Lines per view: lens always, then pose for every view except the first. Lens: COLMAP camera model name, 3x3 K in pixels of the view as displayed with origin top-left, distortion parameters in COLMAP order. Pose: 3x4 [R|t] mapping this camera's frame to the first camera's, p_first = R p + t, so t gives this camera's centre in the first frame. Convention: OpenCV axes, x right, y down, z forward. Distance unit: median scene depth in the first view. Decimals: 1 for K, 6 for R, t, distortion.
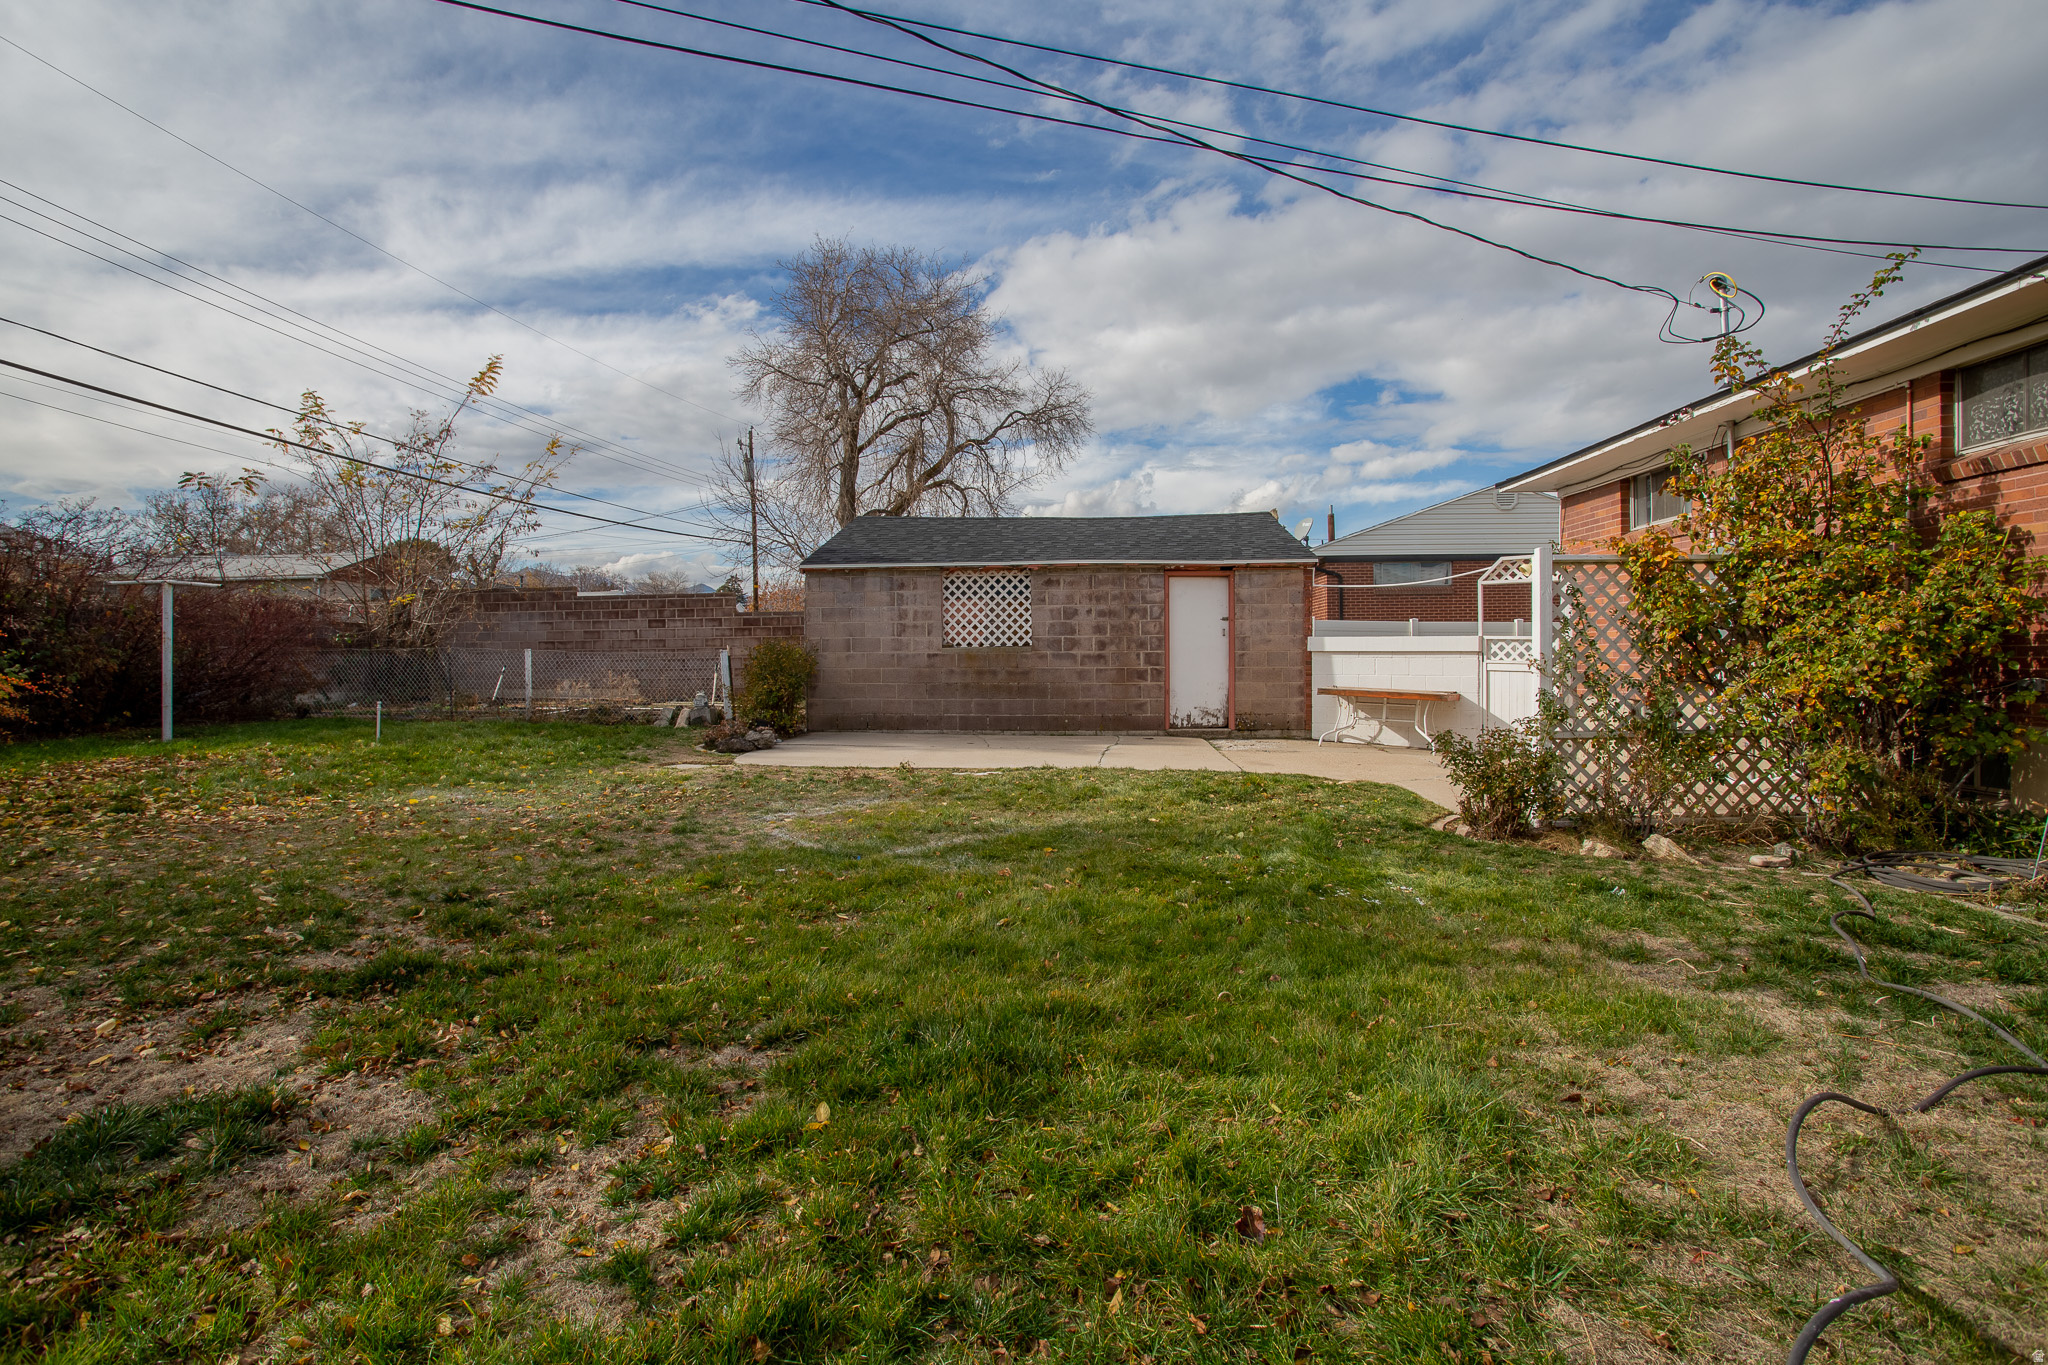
lens RADIAL K [[1008.0, 0, 1016.4], [0, 1008.0, 676.9], [0, 0, 1]] dist [-0.097861, 0.058873]
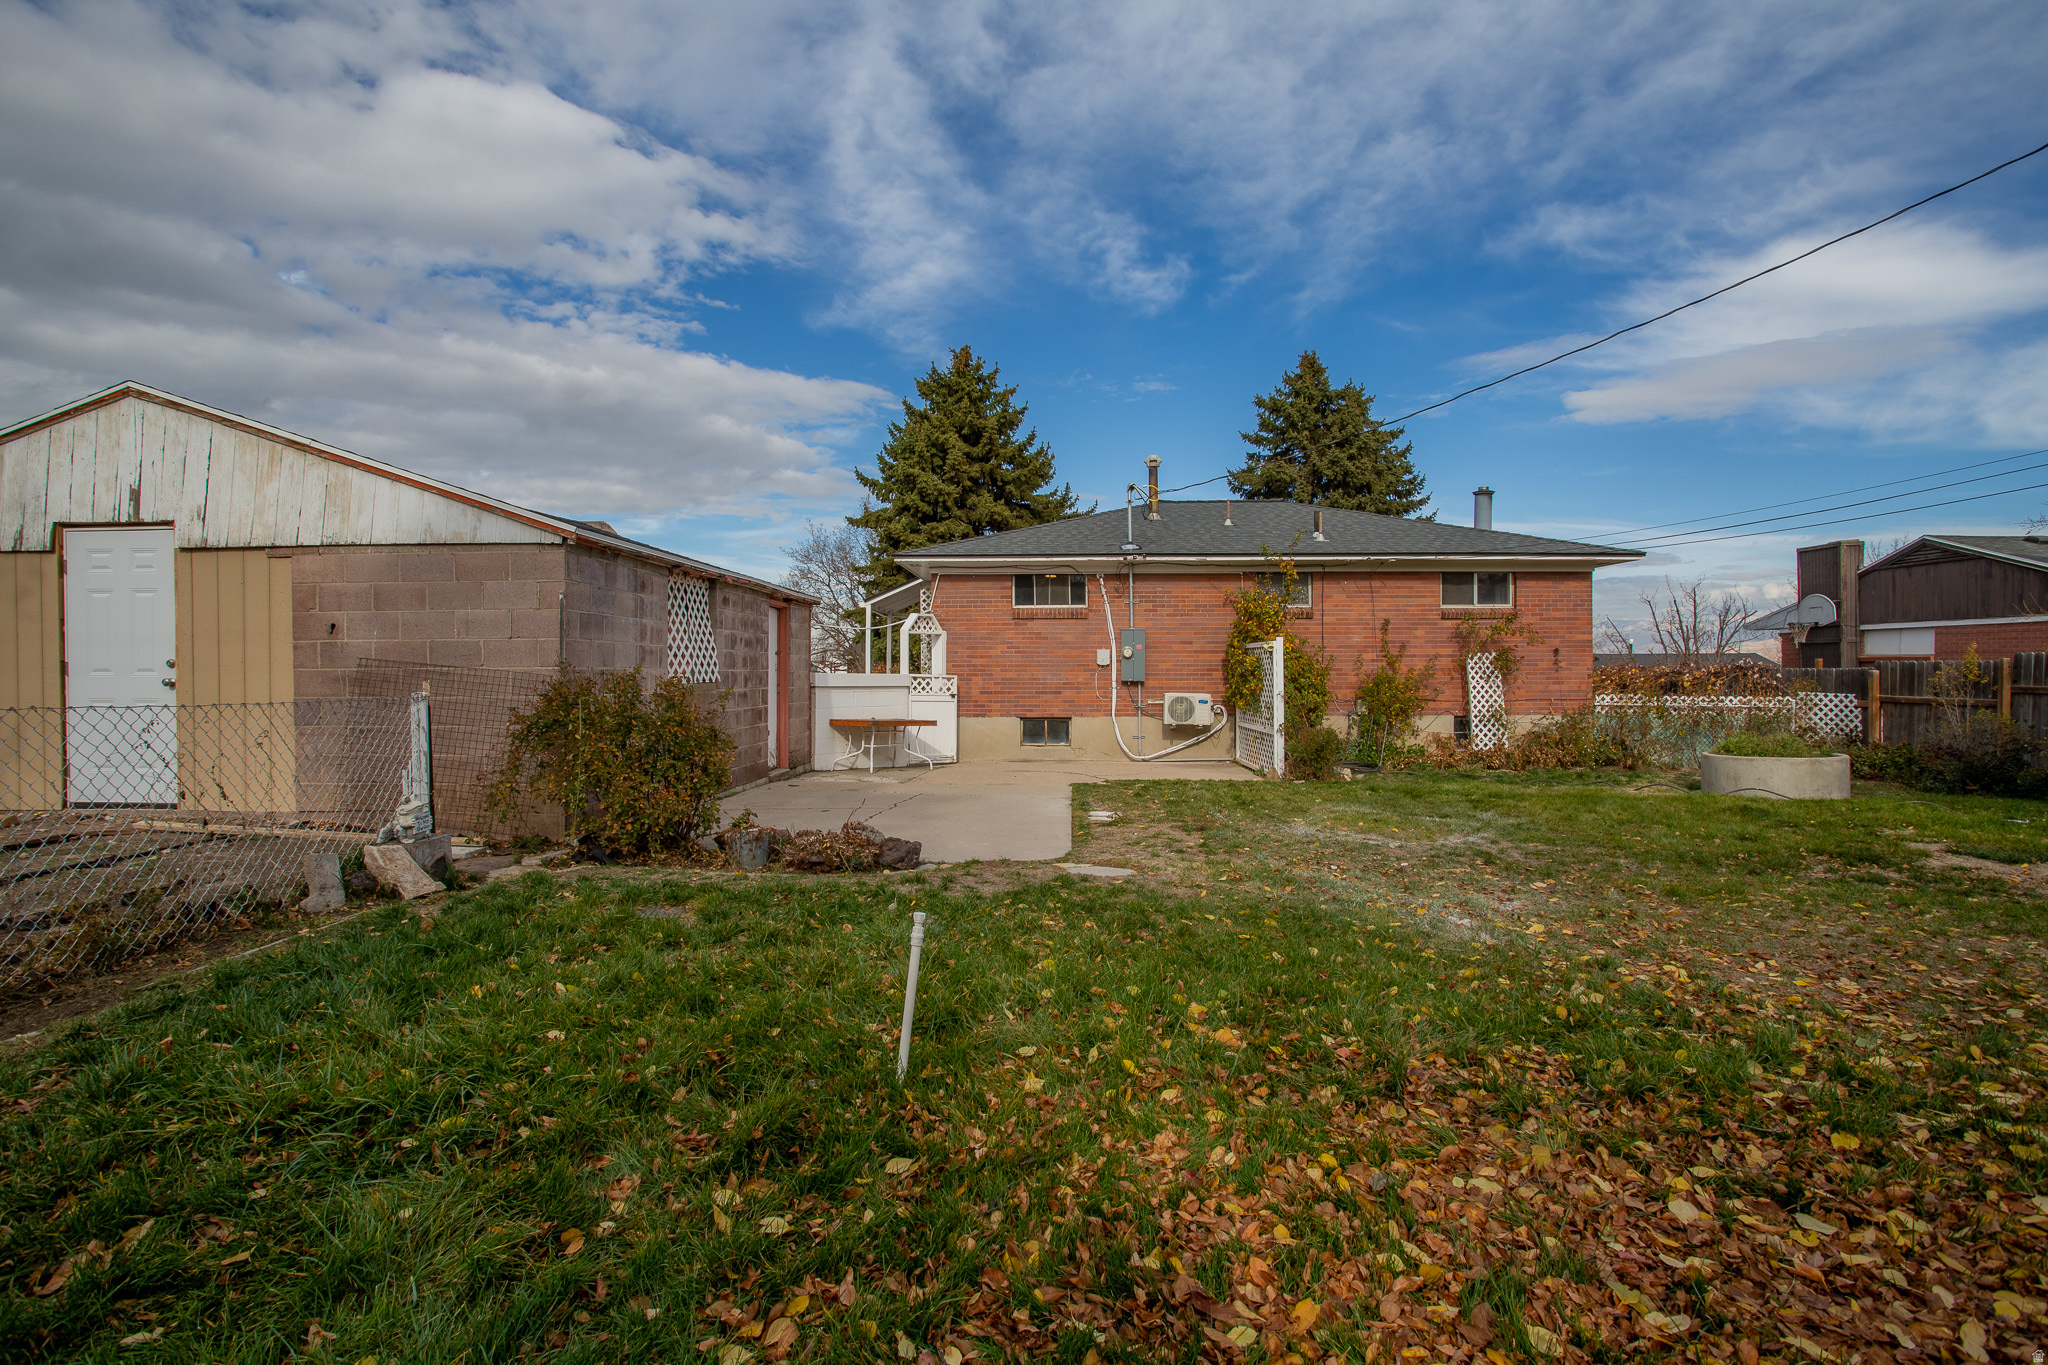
lens RADIAL K [[1008.0, 0, 1016.4], [0, 1008.0, 676.9], [0, 0, 1]] dist [-0.097861, 0.058873]
pose [[-0.008481, 0.002014, 0.999962, -0.733371], [0.018872, 0.999820, -0.001854, -0.029184], [-0.999786, 0.018855, -0.008518, 0.778116]]
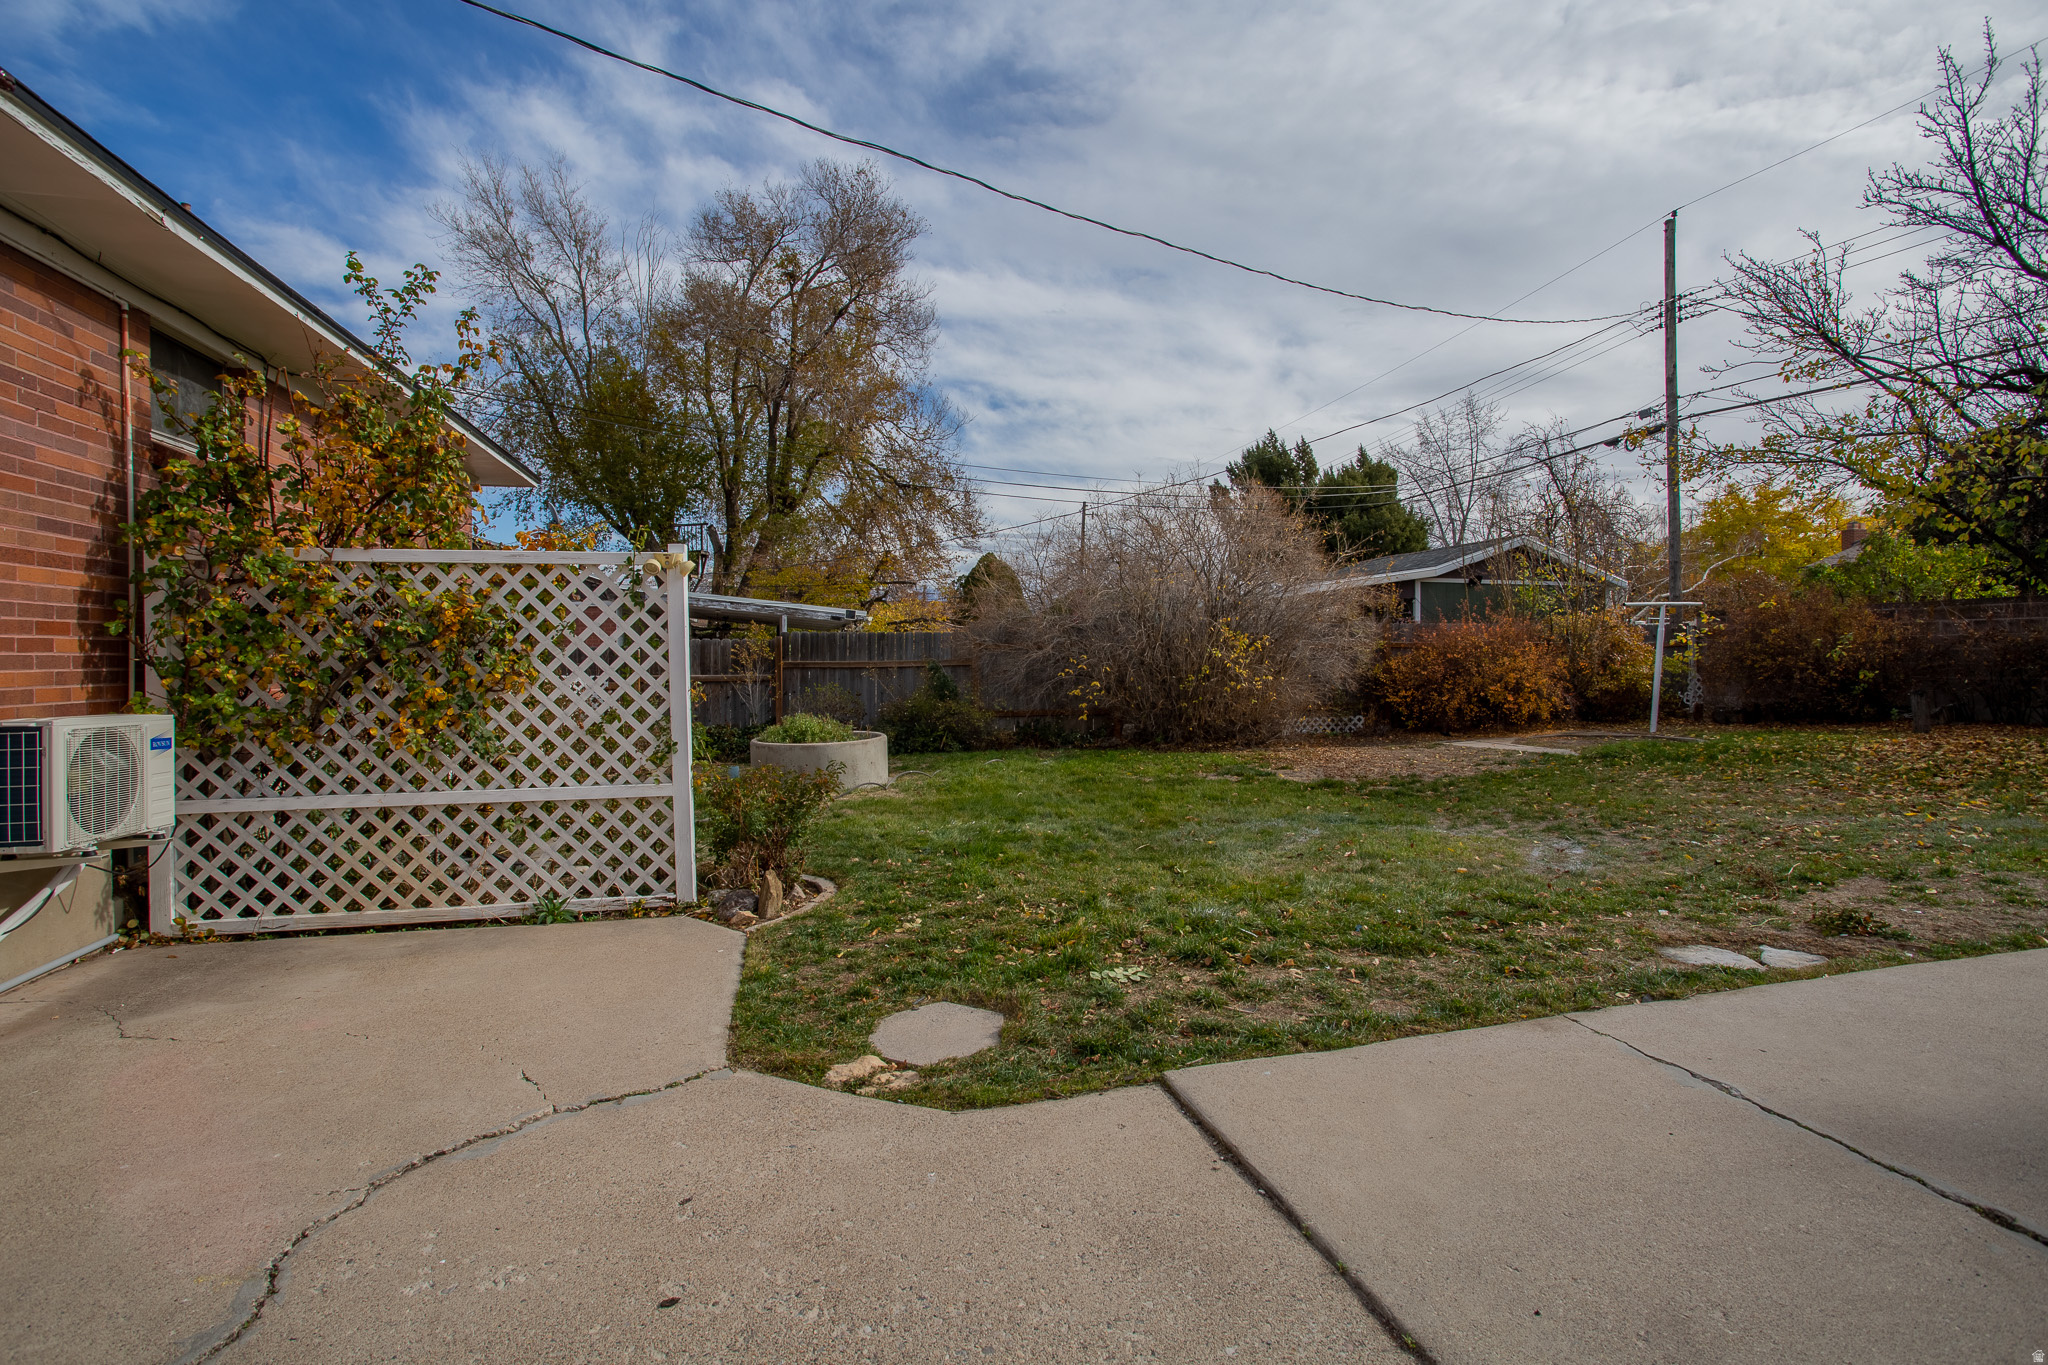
lens RADIAL K [[1005.5, 0, 1016.9], [0, 1005.5, 675.2], [0, 0, 1]] dist [-0.081178, 0.041705]
pose [[-0.959244, 0.023926, -0.281564, 0.255224], [0.013561, 0.999159, 0.038703, -0.028153], [0.282254, 0.033307, -0.958761, 0.920499]]
